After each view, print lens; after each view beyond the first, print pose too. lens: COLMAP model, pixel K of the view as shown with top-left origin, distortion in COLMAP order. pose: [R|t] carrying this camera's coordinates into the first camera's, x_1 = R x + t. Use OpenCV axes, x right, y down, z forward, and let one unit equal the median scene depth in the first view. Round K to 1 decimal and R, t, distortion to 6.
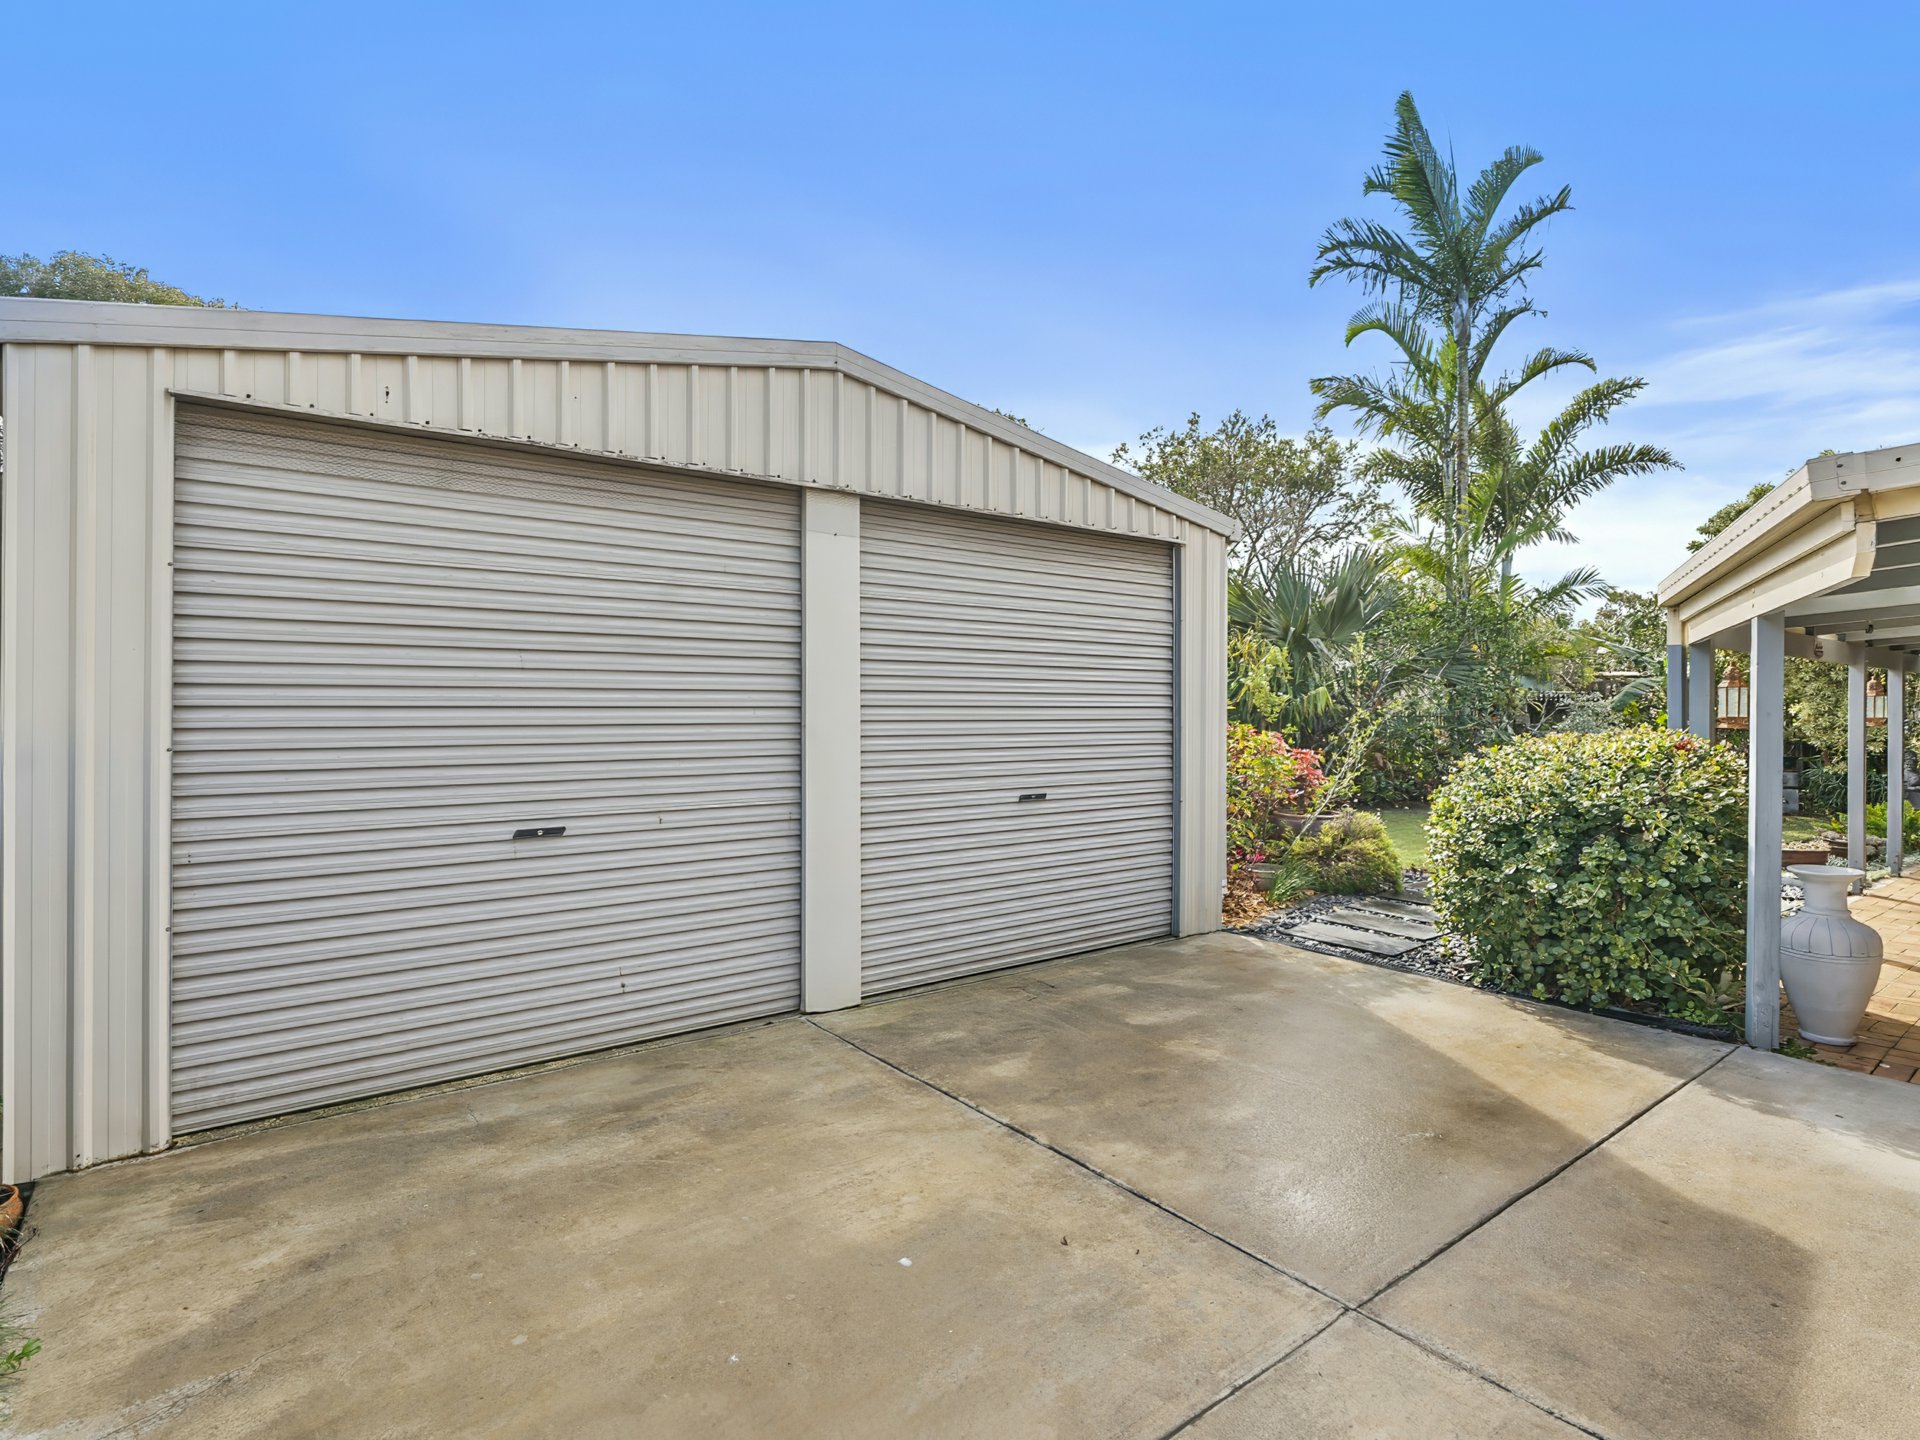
lens RADIAL K [[972.9, 0, 963.1], [0, 972.9, 728.5], [0, 0, 1]] dist [-0.001773, 0.000056]
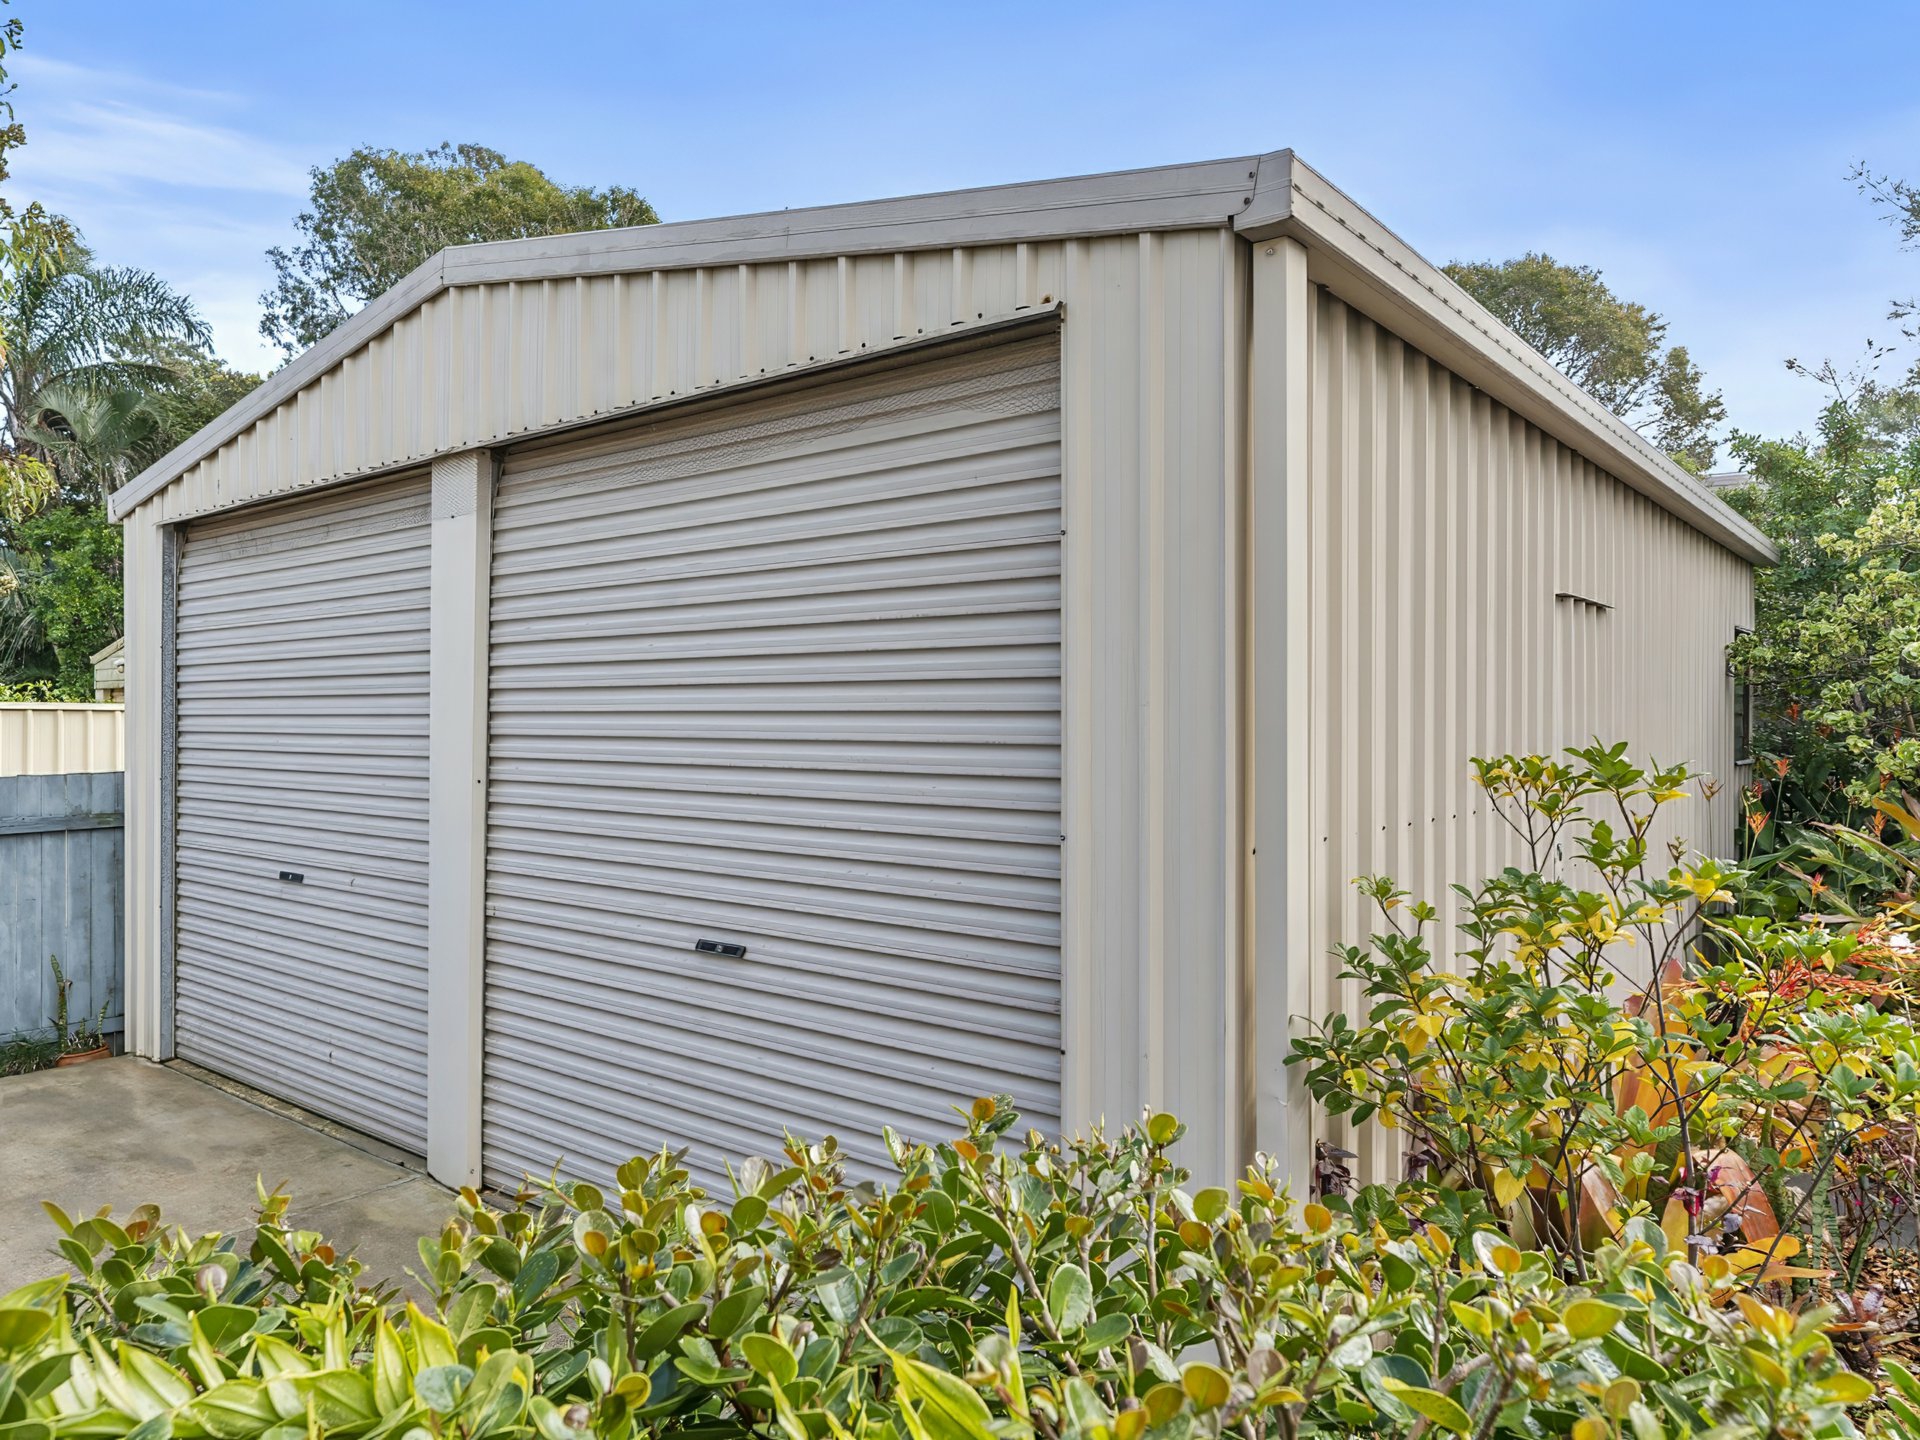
lens RADIAL K [[1293.5, 0, 960.0], [0, 1293.5, 720.0], [0, 0, 1]] dist [-0.001680, -0.000548]
pose [[0.249817, 0.000574, -0.968293, 1.033389], [-0.021617, 0.999754, -0.004985, -0.062781], [0.968052, 0.022177, 0.249768, 1.324388]]
